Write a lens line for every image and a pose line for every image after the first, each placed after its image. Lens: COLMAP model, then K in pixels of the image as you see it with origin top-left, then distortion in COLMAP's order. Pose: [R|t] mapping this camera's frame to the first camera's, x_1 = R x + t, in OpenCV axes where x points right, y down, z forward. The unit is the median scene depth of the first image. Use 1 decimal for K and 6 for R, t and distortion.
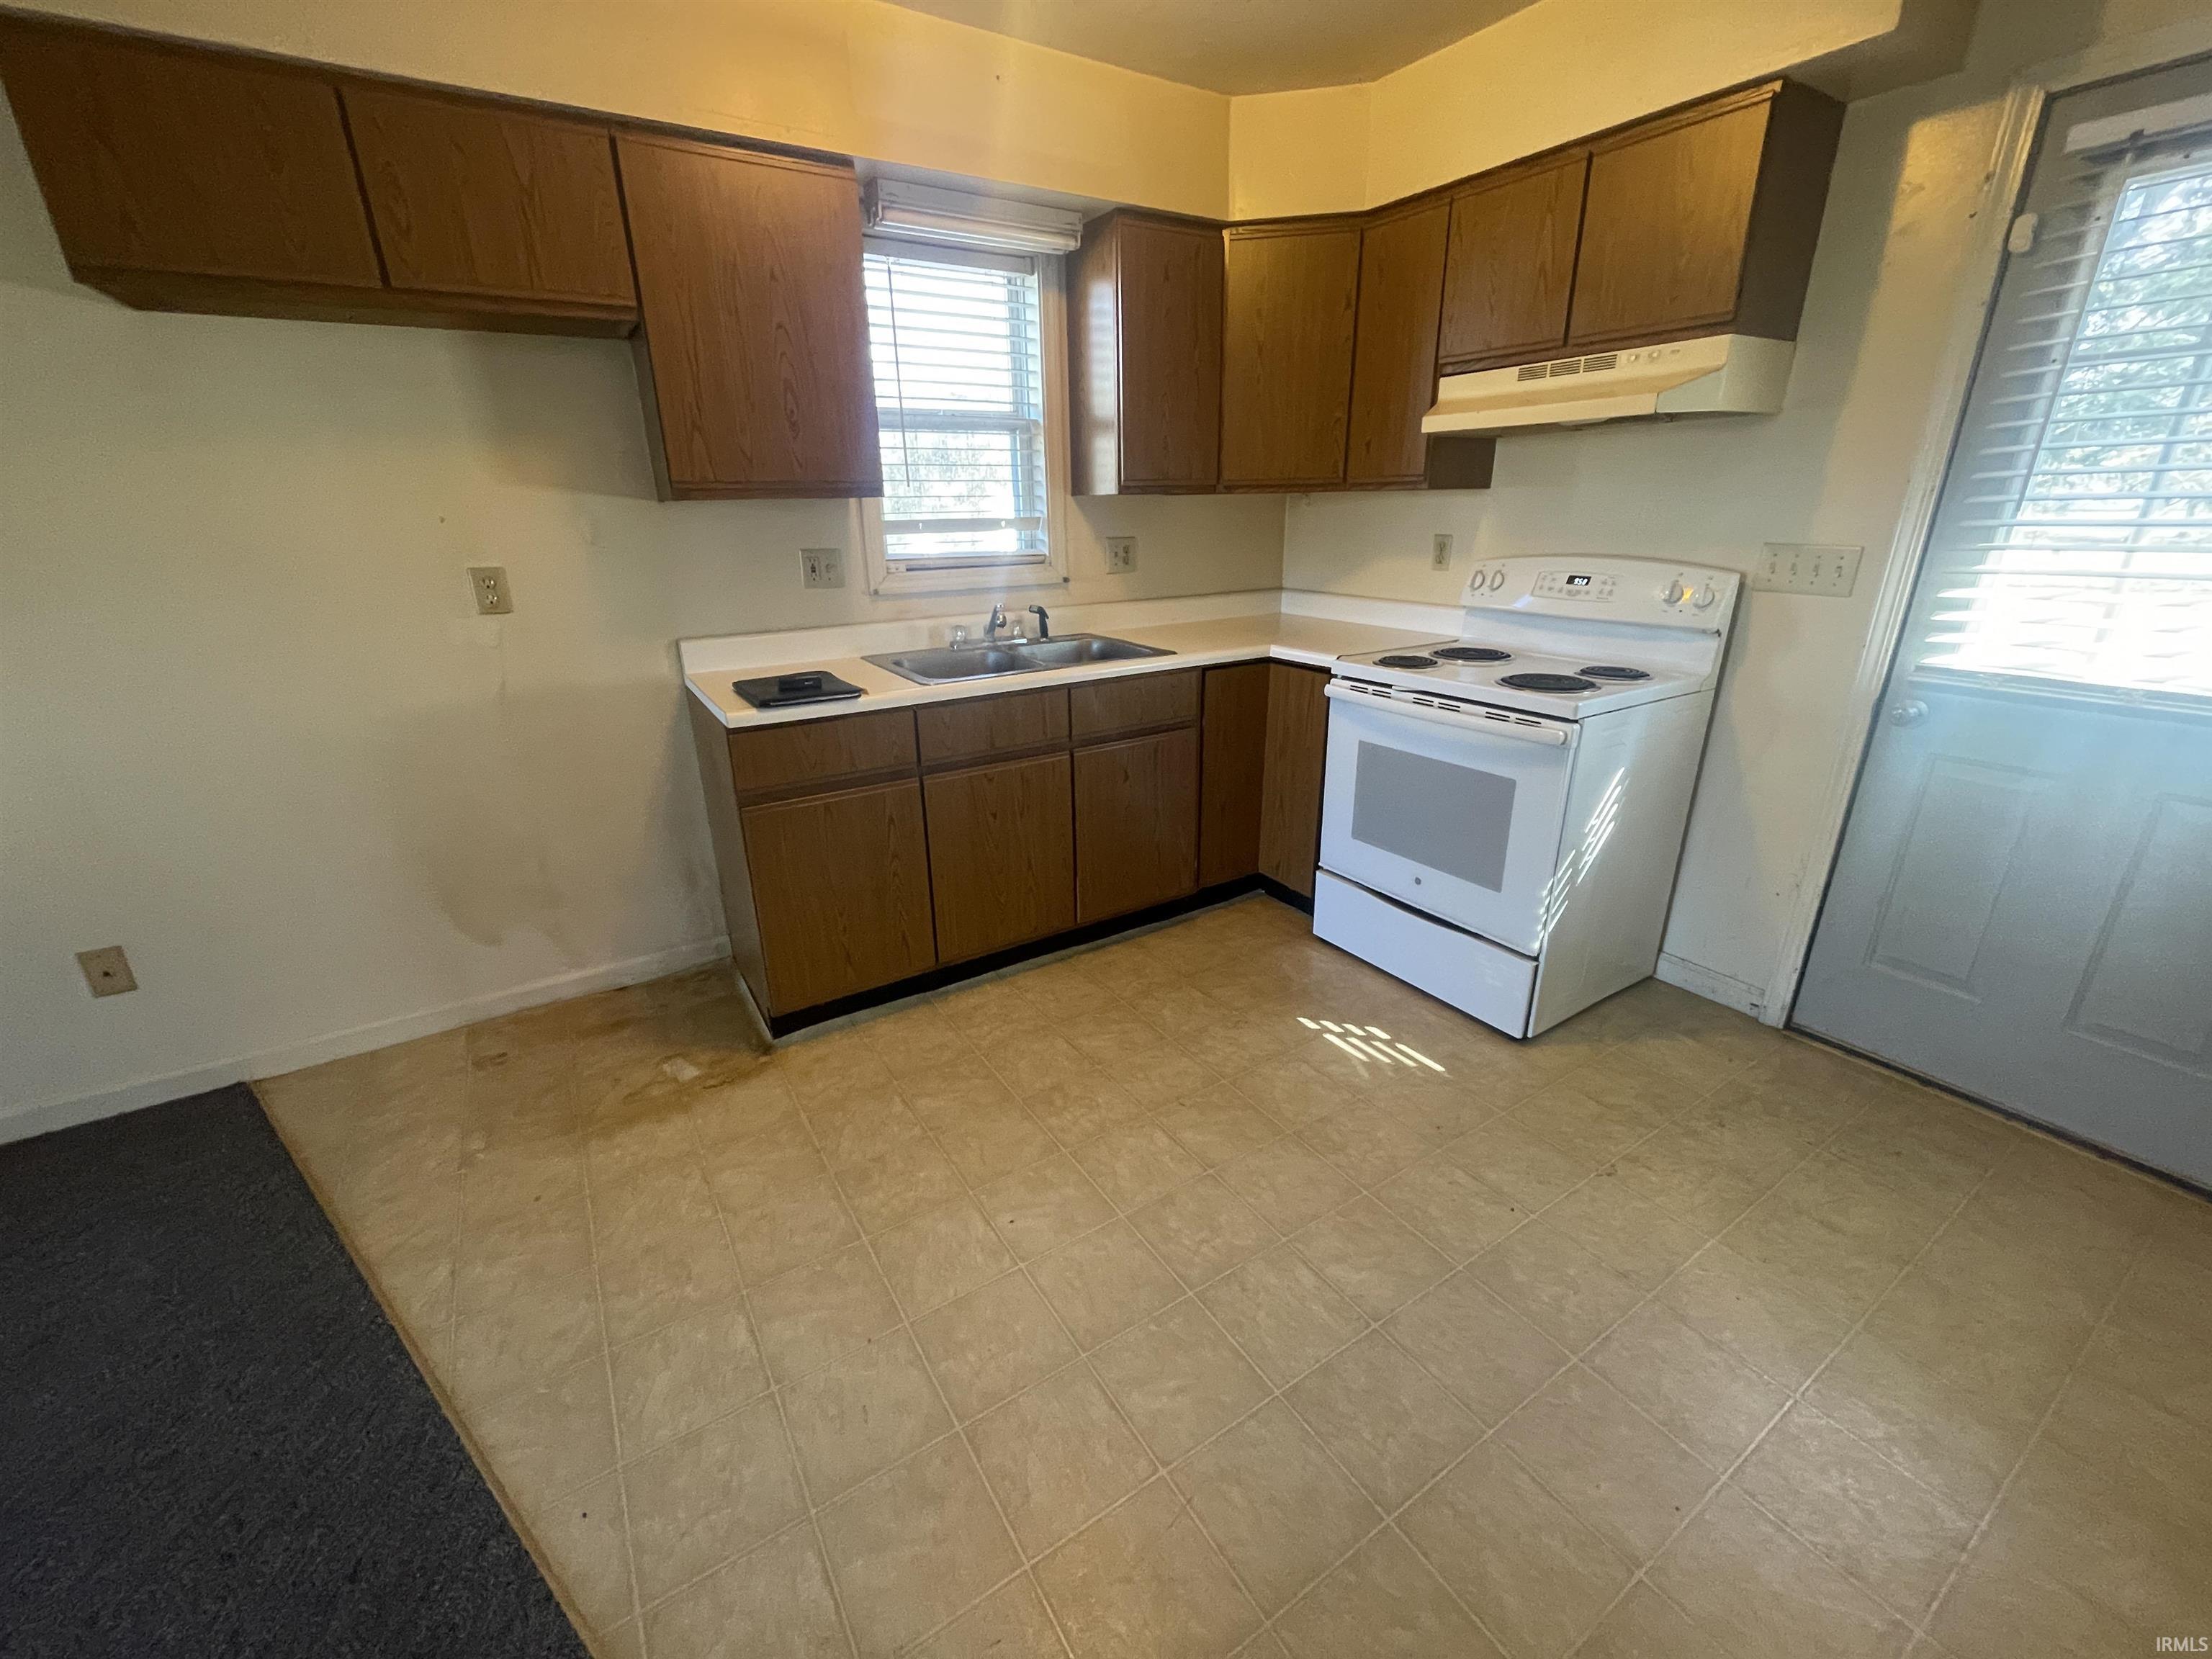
lens RADIAL K [[893.0, 0, 1106.0], [0, 893.0, 829.5], [0, 0, 1]] dist [-0.009075, -0.000334]
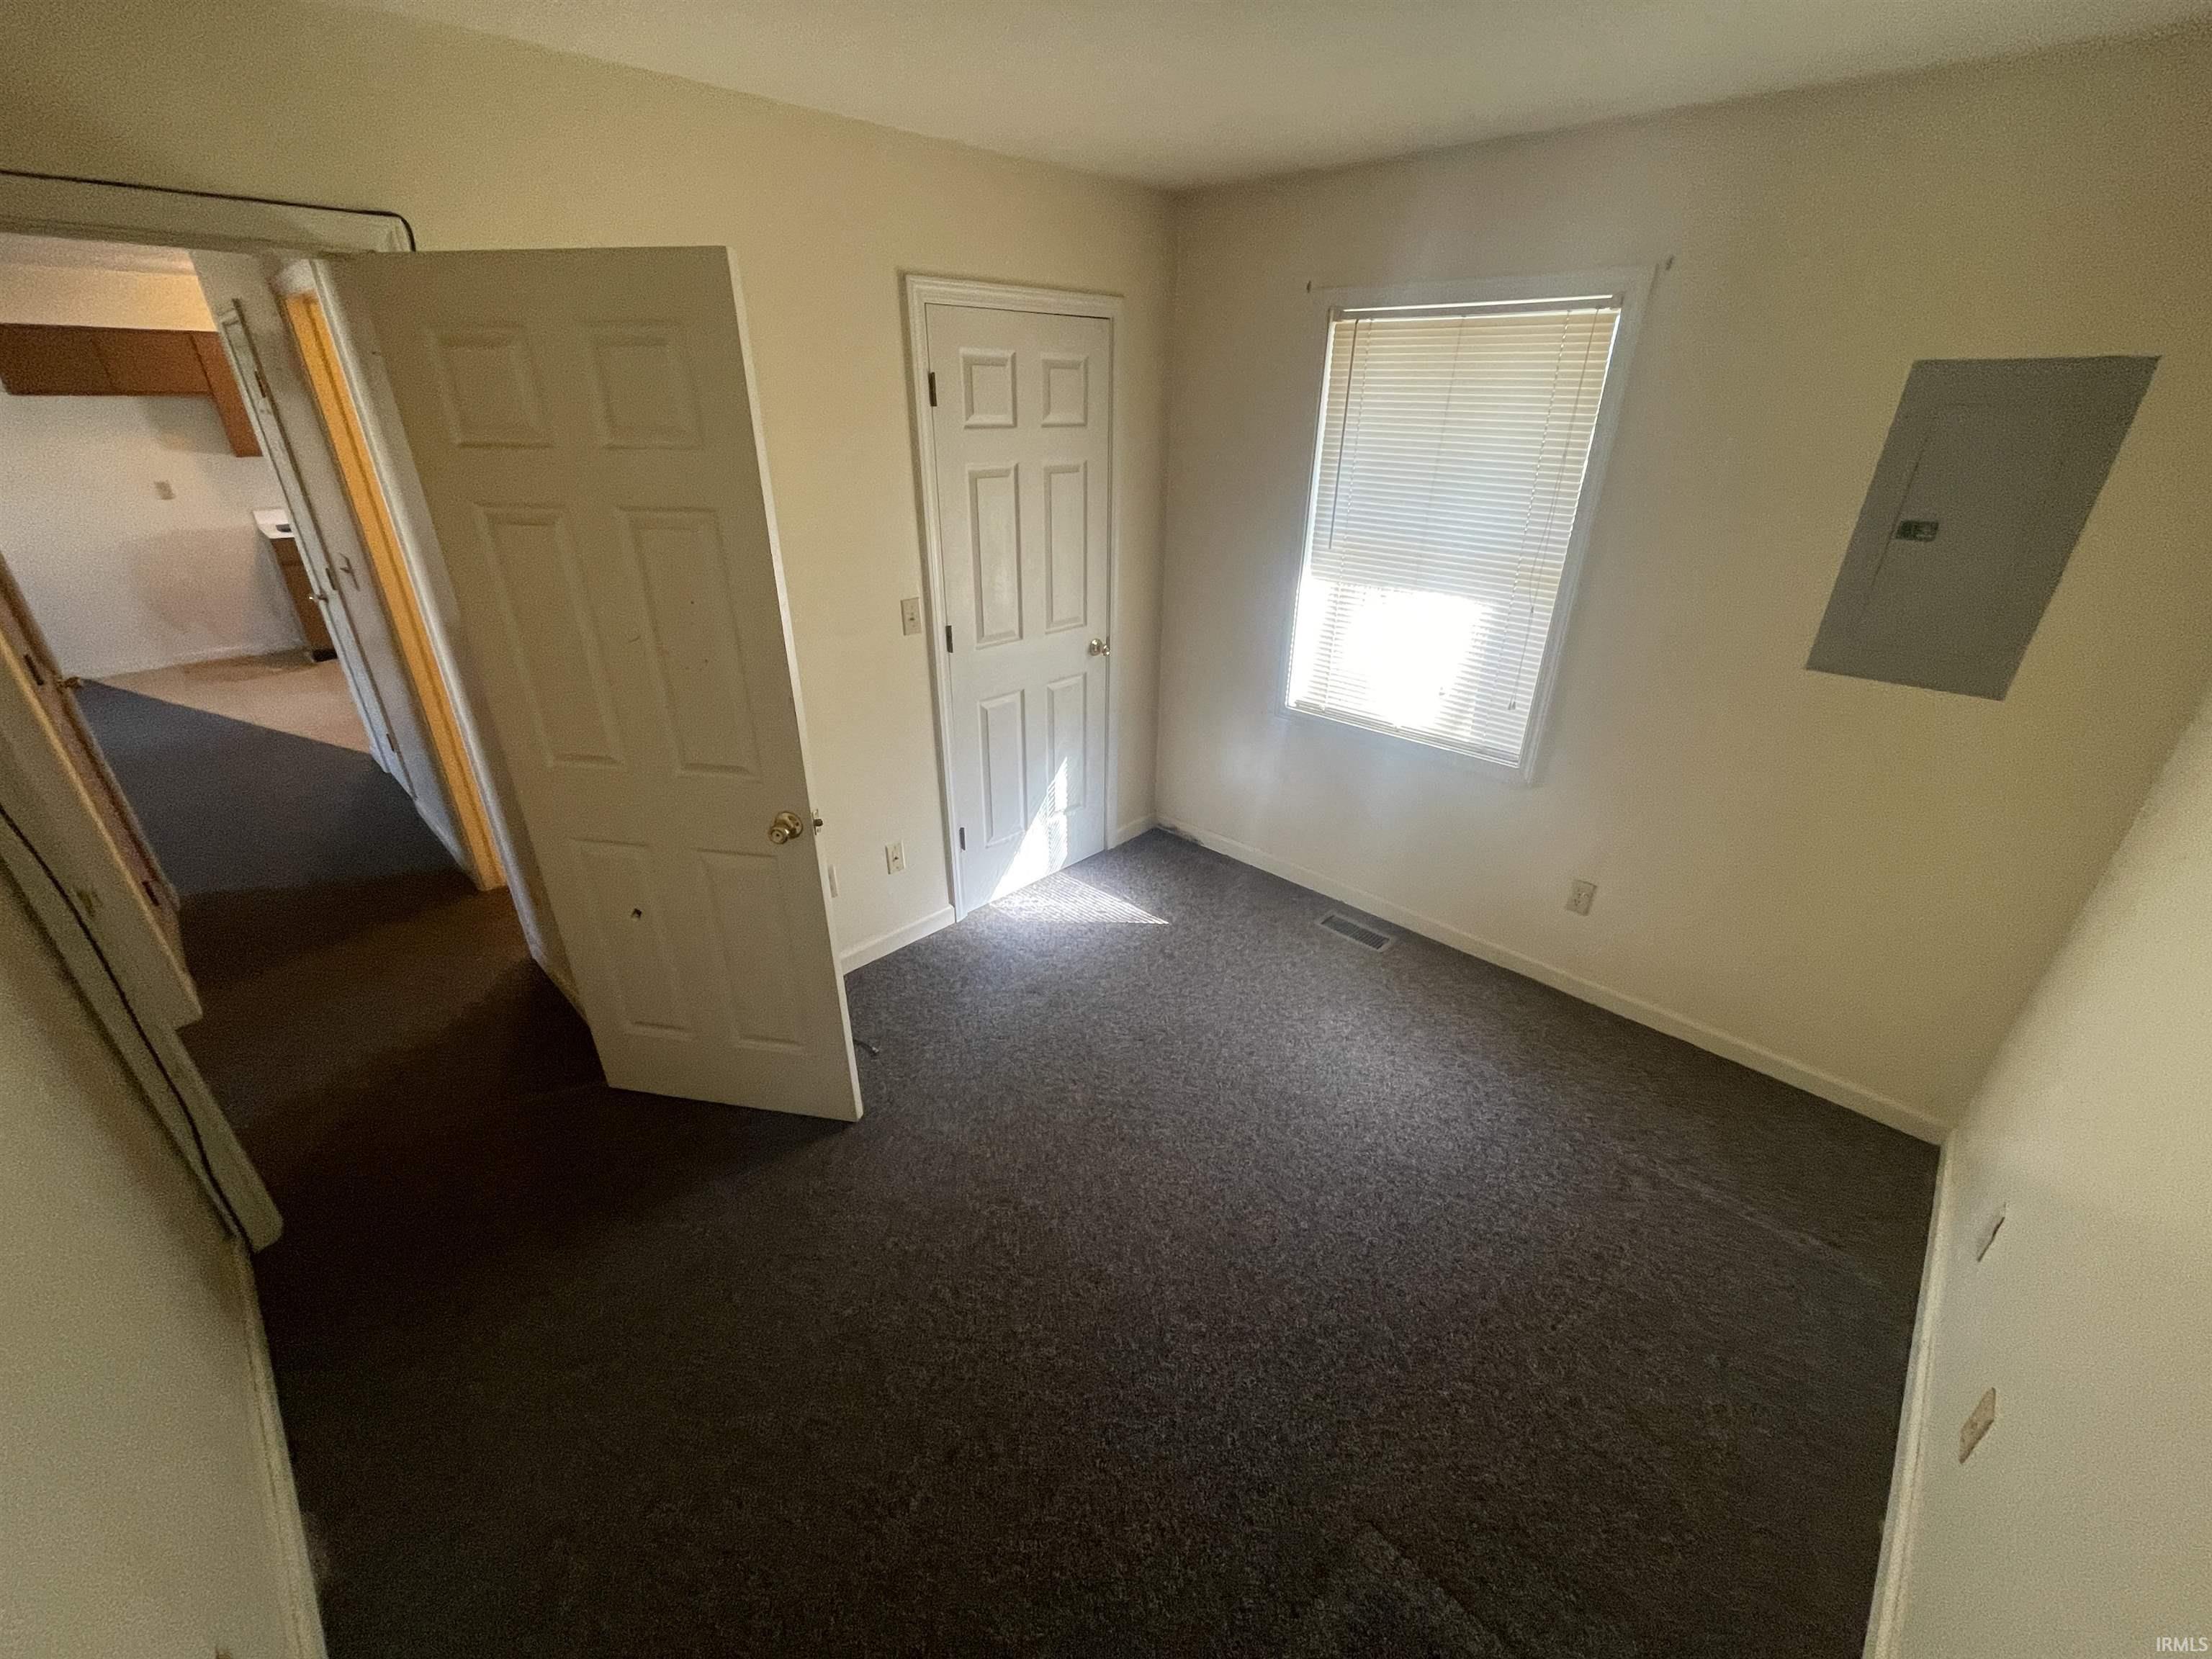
lens RADIAL K [[898.1, 0, 1106.0], [0, 898.1, 829.5], [0, 0, 1]] dist [-0.000989, -0.000127]
pose [[0.969548, -0.071487, 0.234235, 1.229397], [0.046869, 0.992932, 0.109035, 0.531061], [-0.240374, -0.094737, 0.966046, -2.170509]]
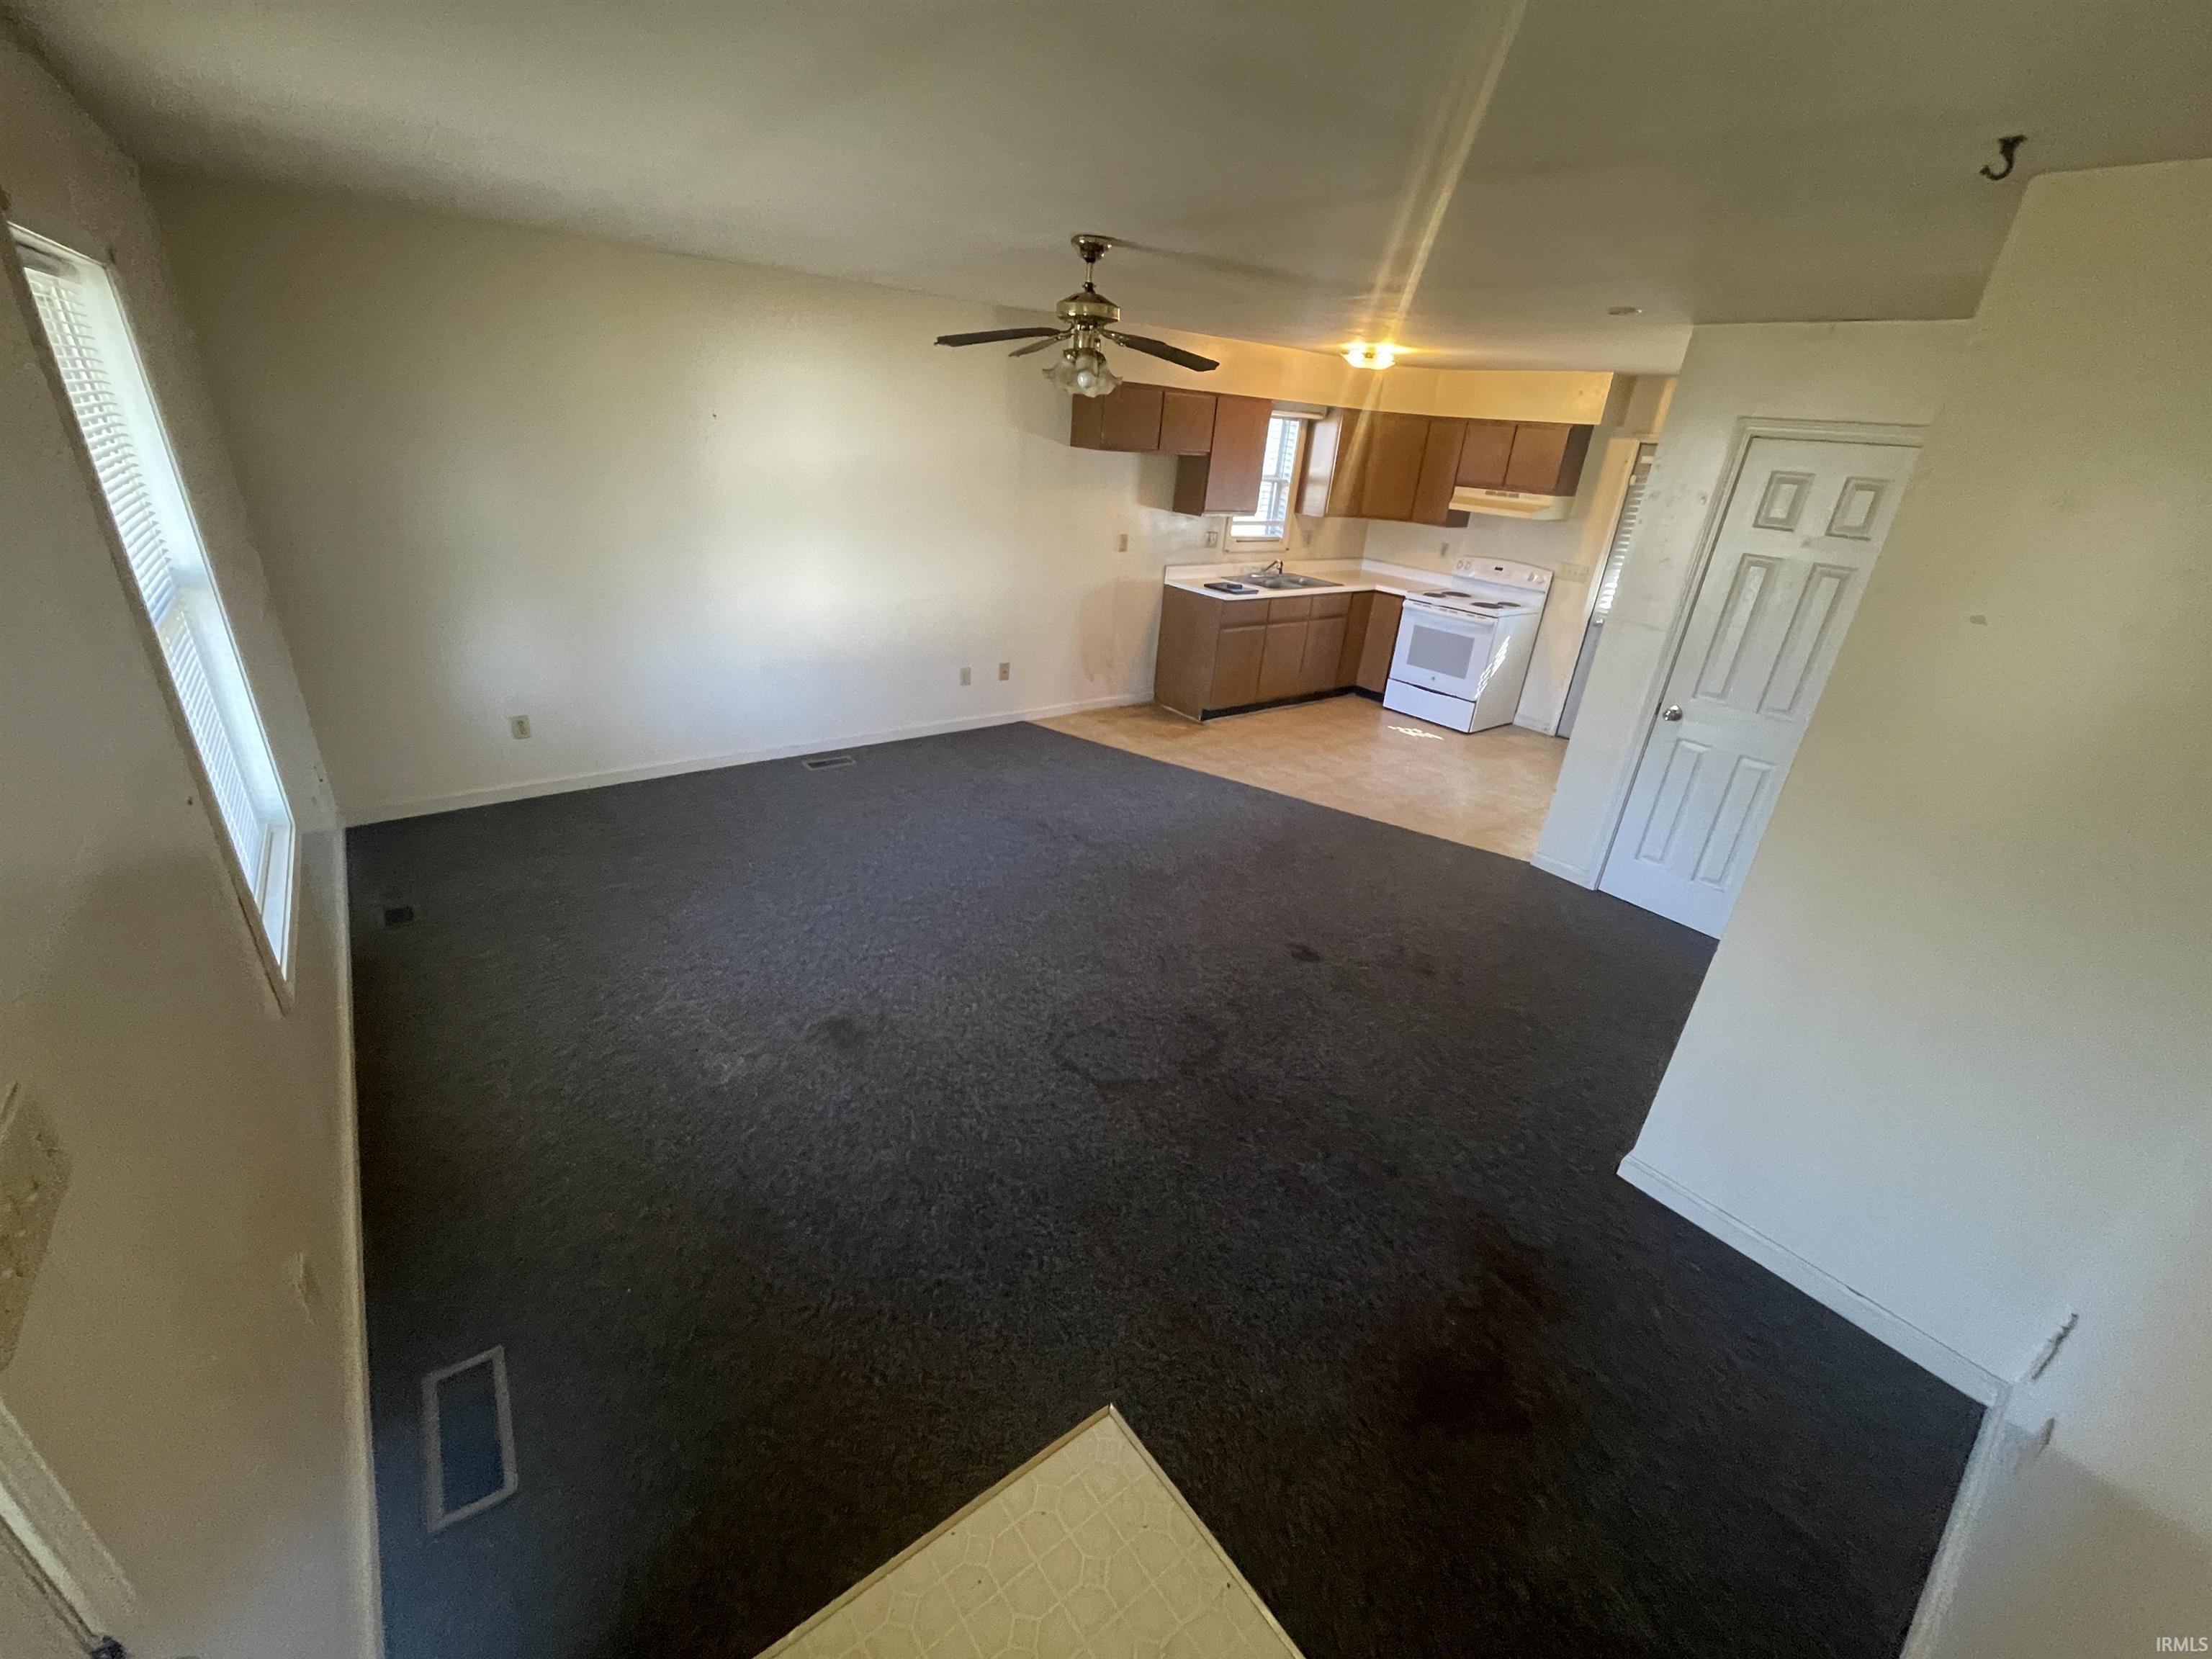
lens RADIAL K [[898.1, 0, 1106.0], [0, 898.1, 829.5], [0, 0, 1]] dist [-0.000989, -0.000127]
pose [[0.990598, 0.038740, 0.131206, -0.970455], [-0.048529, 0.996205, 0.072248, 0.366604], [-0.127910, -0.077936, 0.988719, -1.595332]]
